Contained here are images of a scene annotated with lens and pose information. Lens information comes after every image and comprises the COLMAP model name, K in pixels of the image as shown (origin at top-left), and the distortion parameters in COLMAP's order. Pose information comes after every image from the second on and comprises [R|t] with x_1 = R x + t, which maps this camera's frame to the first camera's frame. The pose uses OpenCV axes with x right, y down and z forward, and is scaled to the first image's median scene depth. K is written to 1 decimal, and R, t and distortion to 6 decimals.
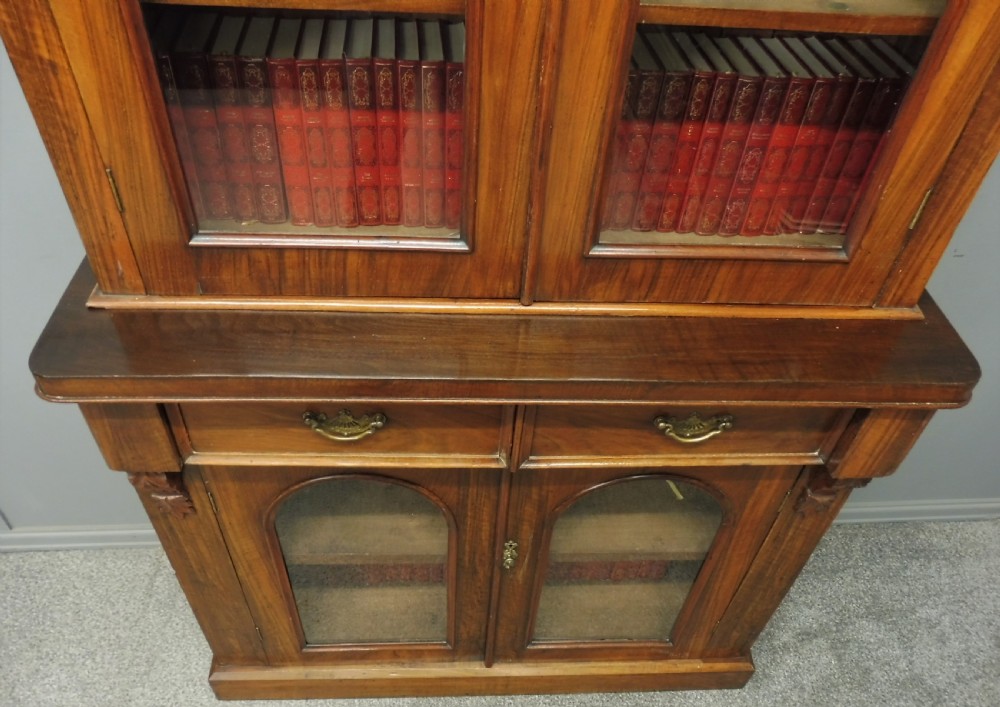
lens RADIAL K [[749.5, 0, 495.9], [0, 749.5, 391.8], [0, 0, 1]] dist [-0.042691, 0.010343]
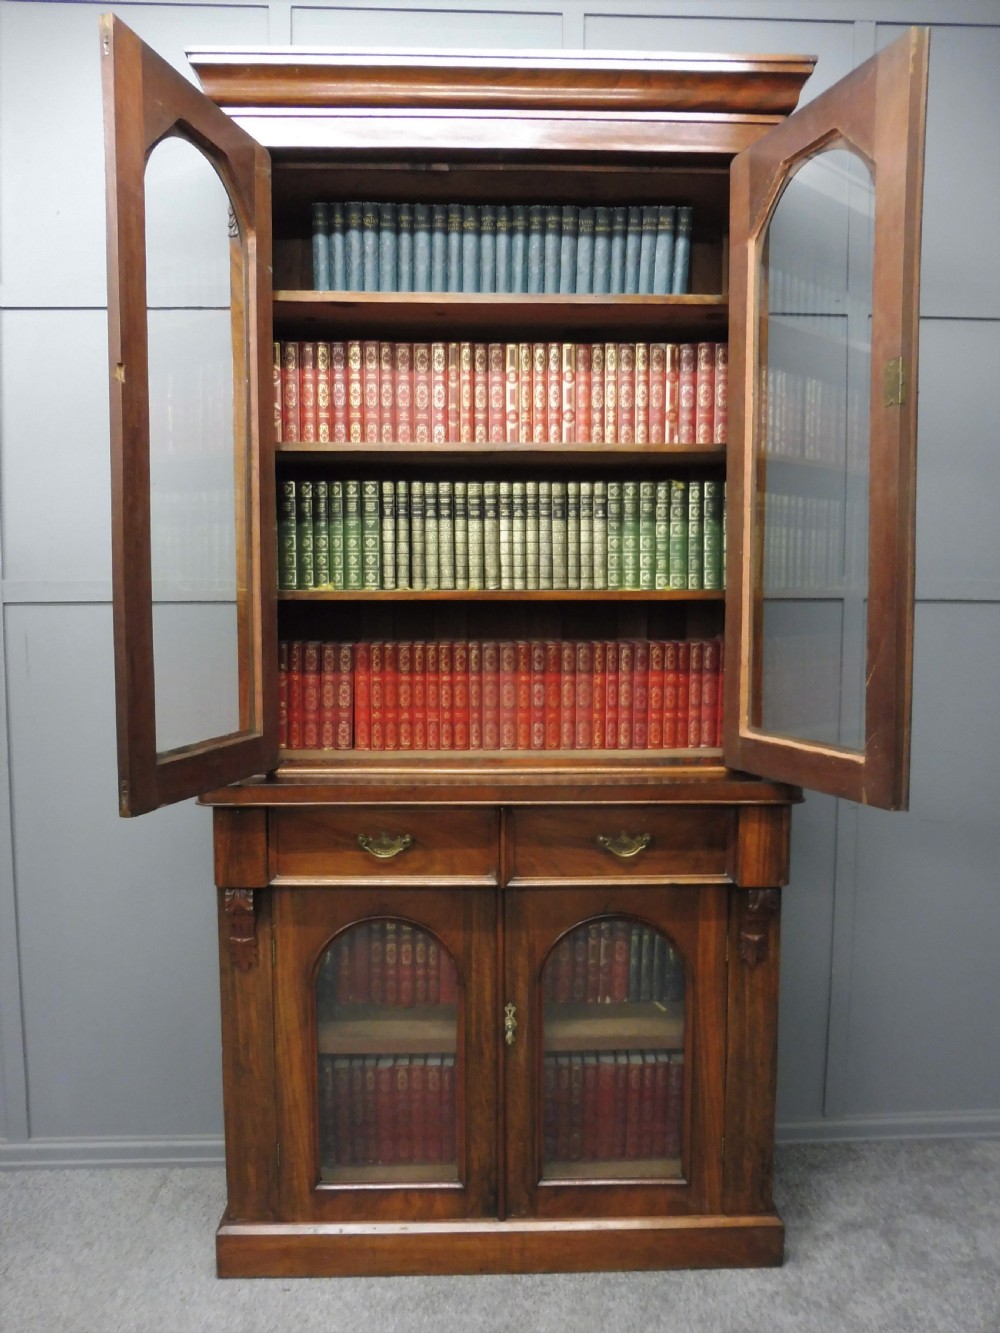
lens RADIAL K [[950.1, 0, 492.5], [0, 950.1, 671.4], [0, 0, 1]] dist [-0.061010, 0.022277]
pose [[0.998256, -0.053639, -0.024642, 0.073313], [0.024166, 0.752231, -0.658456, 1.001076], [0.053855, 0.656712, 0.752216, -0.607724]]
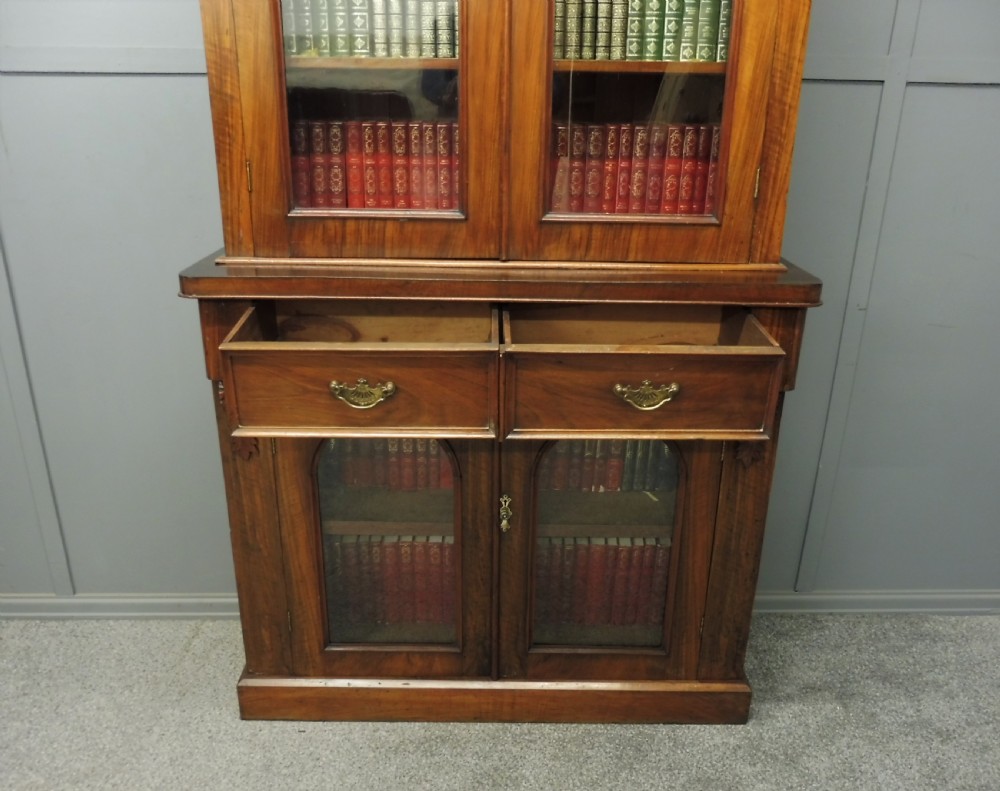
lens RADIAL K [[824.3, 0, 495.7], [0, 824.3, 433.5], [0, 0, 1]] dist [-0.007690, -0.077463]
pose [[0.998120, -0.021412, -0.057425, 0.106449], [-0.002873, 0.919610, -0.392822, 0.807804], [0.061220, 0.392248, 0.917820, -0.353741]]
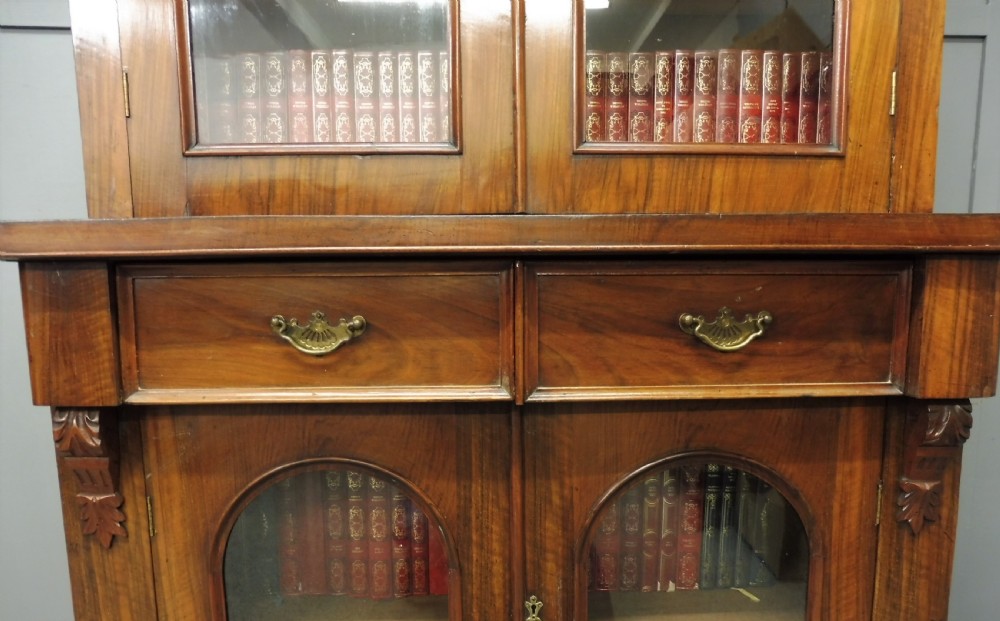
lens RADIAL K [[727.6, 0, 508.9], [0, 727.6, 387.4], [0, 0, 1]] dist [-0.051995, 0.018053]
pose [[0.997860, -0.061599, -0.021944, 0.031423], [0.036166, 0.799470, -0.599616, 0.590818], [0.054480, 0.597539, 0.799987, 0.373227]]
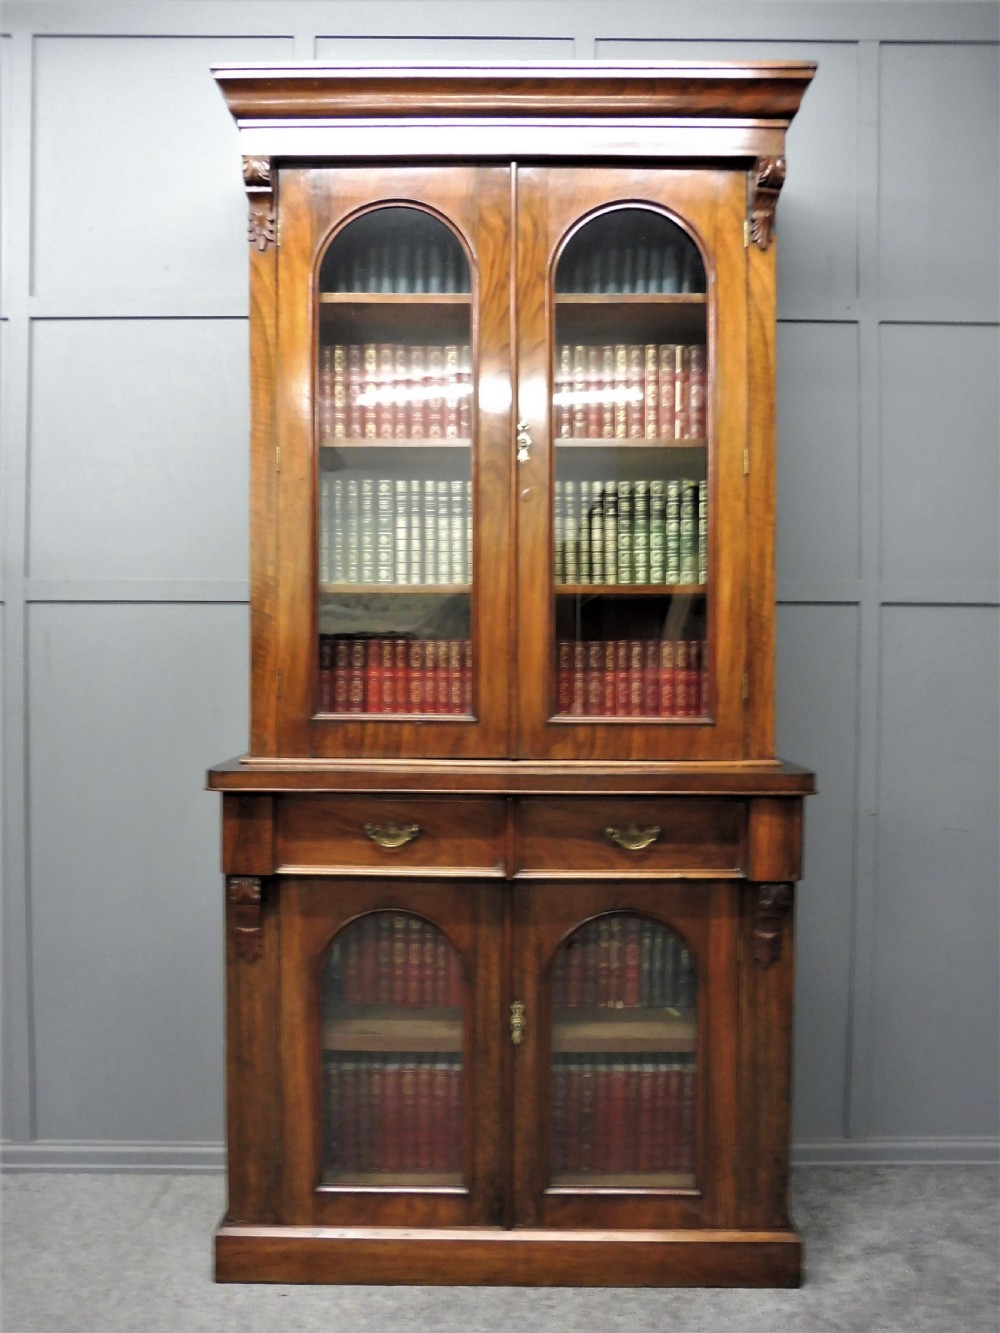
lens RADIAL K [[950.1, 0, 490.7], [0, 950.1, 671.6], [0, 0, 1]] dist [-0.061010, 0.022277]
pose [[0.997151, -0.049468, -0.056945, 0.111740], [-0.004497, 0.714595, -0.699524, 1.094275], [0.075297, 0.697787, 0.712337, -0.524513]]
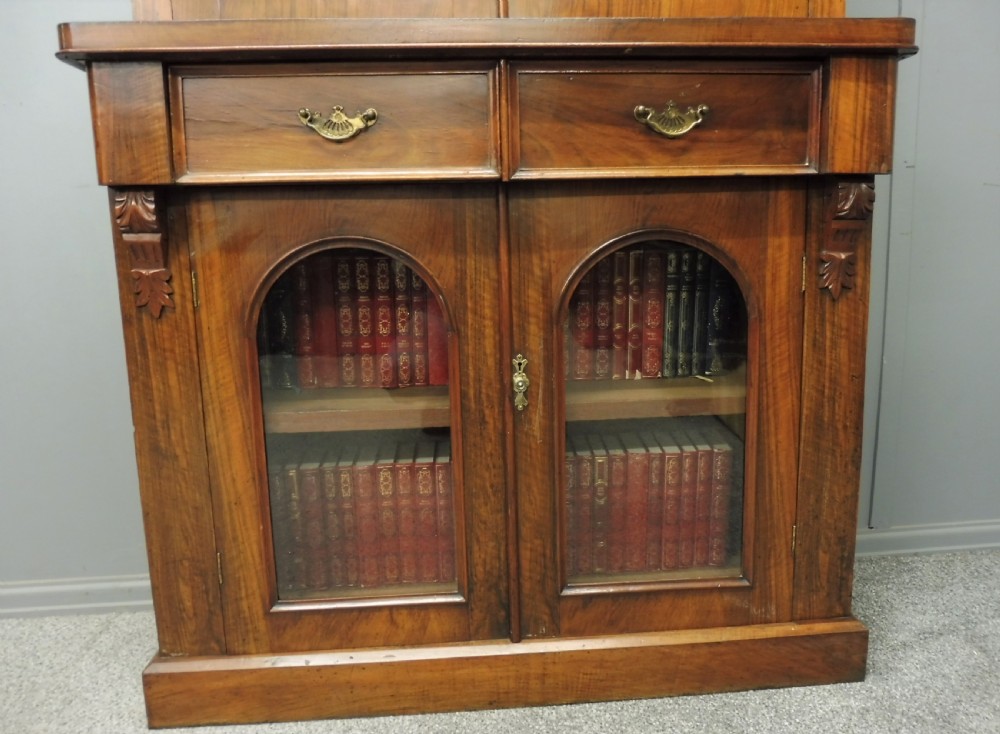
lens RADIAL K [[755.1, 0, 518.3], [0, 755.1, 347.7], [0, 0, 1]] dist [-0.039453, 0.001607]
pose [[0.996653, -0.080224, 0.015738, 0.007025], [0.074276, 0.808138, -0.584291, 0.911875], [0.034156, 0.583504, 0.811392, 0.333146]]
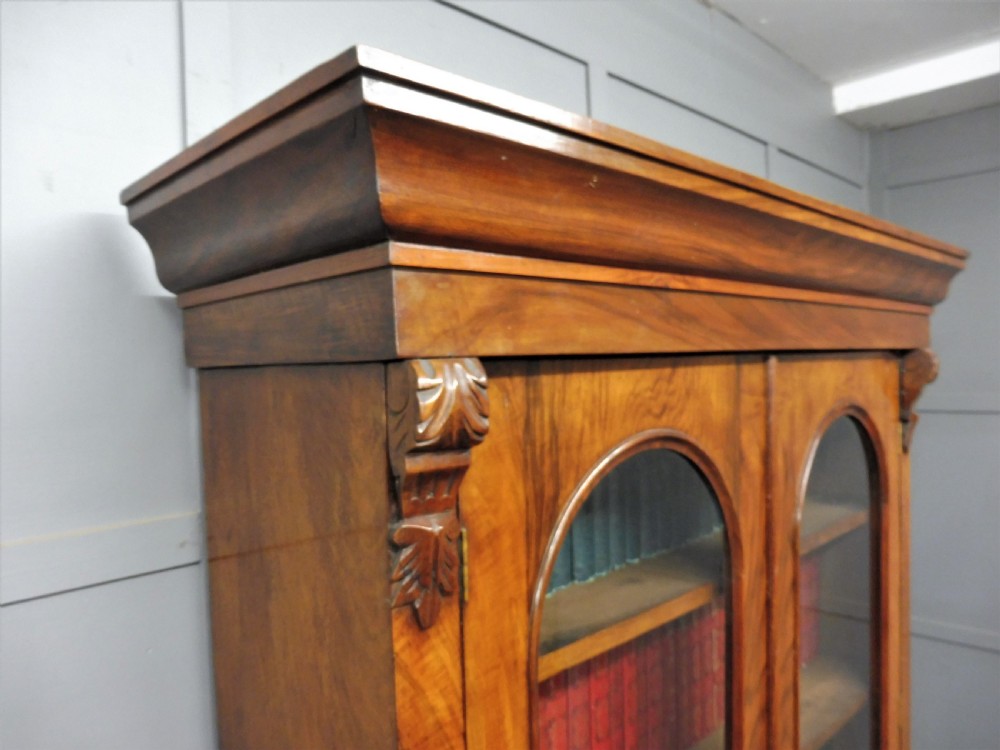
lens RADIAL K [[712.8, 0, 497.7], [0, 712.8, 378.3], [0, 0, 1]] dist [-0.061010, 0.022277]
pose [[0.754173, -0.090830, 0.650364, -0.677840], [0.515708, 0.695047, -0.500954, -0.689103], [-0.406532, 0.713204, 0.571028, -0.217752]]
